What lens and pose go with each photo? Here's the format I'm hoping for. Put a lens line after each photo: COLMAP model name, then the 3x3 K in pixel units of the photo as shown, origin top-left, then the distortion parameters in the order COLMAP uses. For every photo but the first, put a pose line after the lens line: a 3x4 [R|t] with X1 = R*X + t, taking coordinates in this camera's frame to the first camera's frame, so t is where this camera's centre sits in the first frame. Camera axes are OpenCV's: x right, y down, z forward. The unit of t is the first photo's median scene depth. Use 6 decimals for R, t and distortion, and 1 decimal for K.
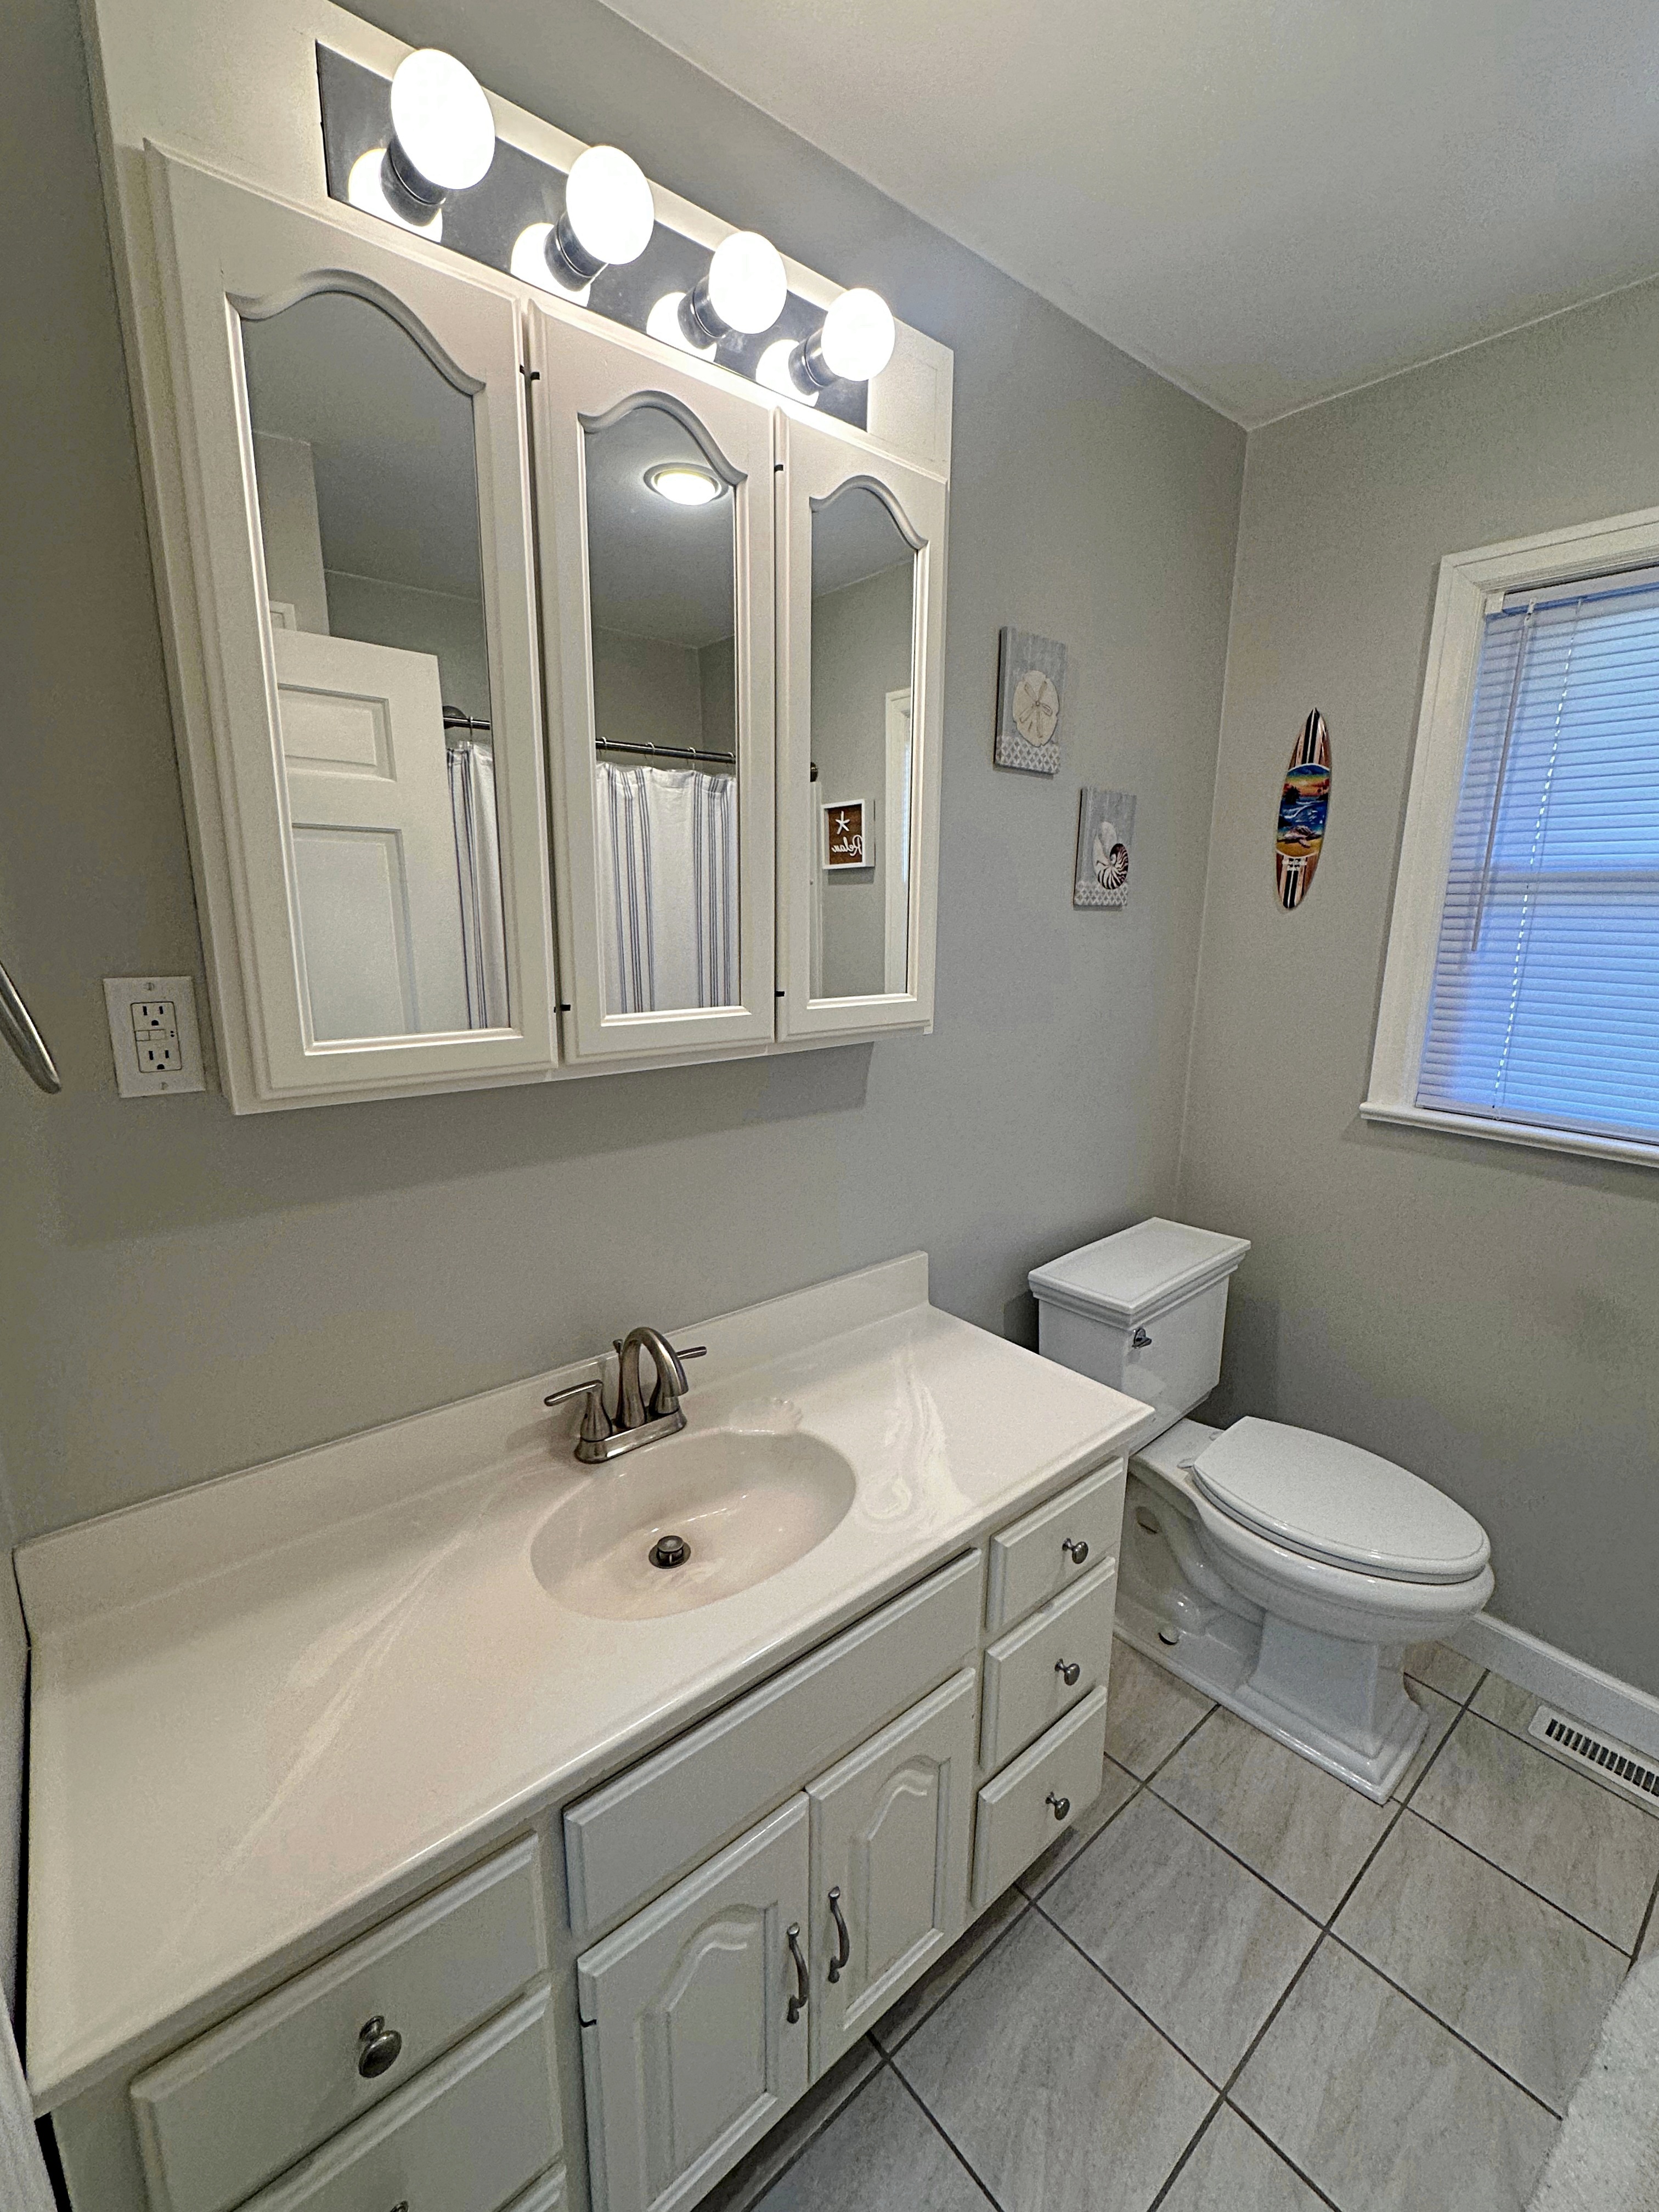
lens RADIAL K [[975.5, 0, 849.2], [0, 975.5, 1108.6], [0, 0, 1]] dist [-0.000571, 0.000926]
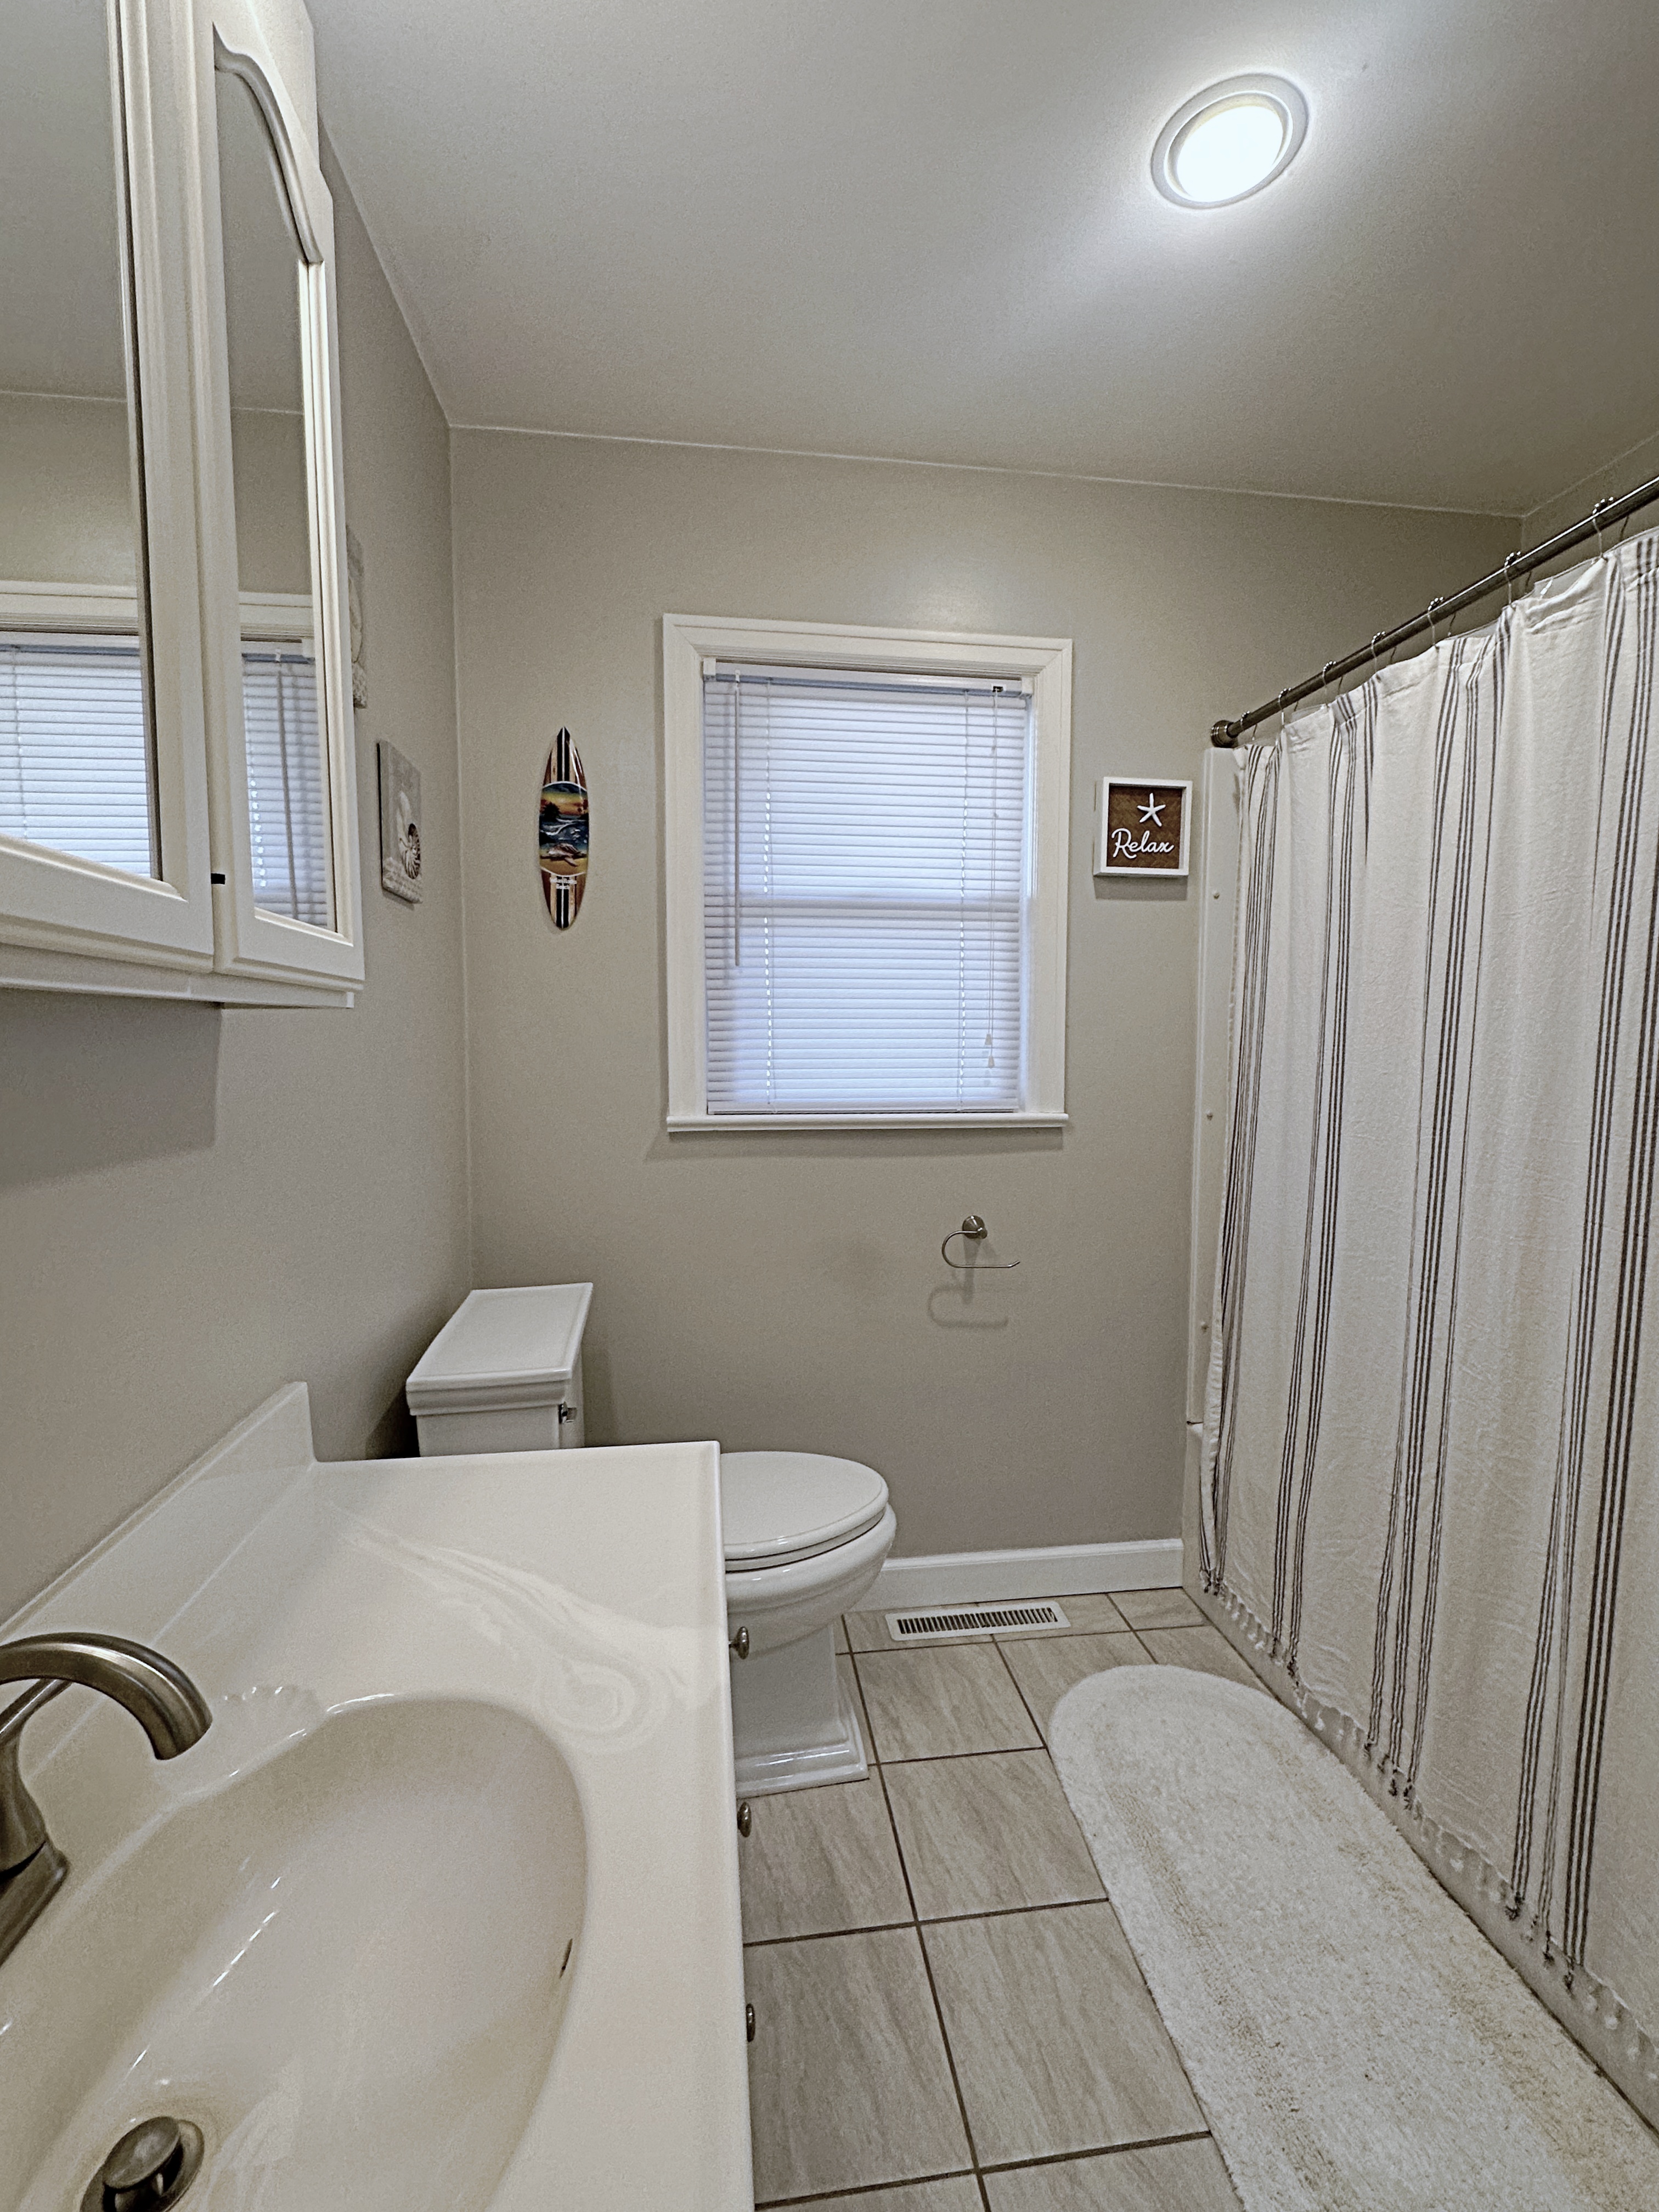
lens RADIAL K [[975.5, 0, 846.5], [0, 975.5, 1109.0], [0, 0, 1]] dist [-0.000571, 0.000926]
pose [[0.525845, -0.072073, 0.847522, -0.238256], [0.194911, 0.980101, -0.037585, 0.061791], [-0.827948, 0.184955, 0.529429, 0.314335]]
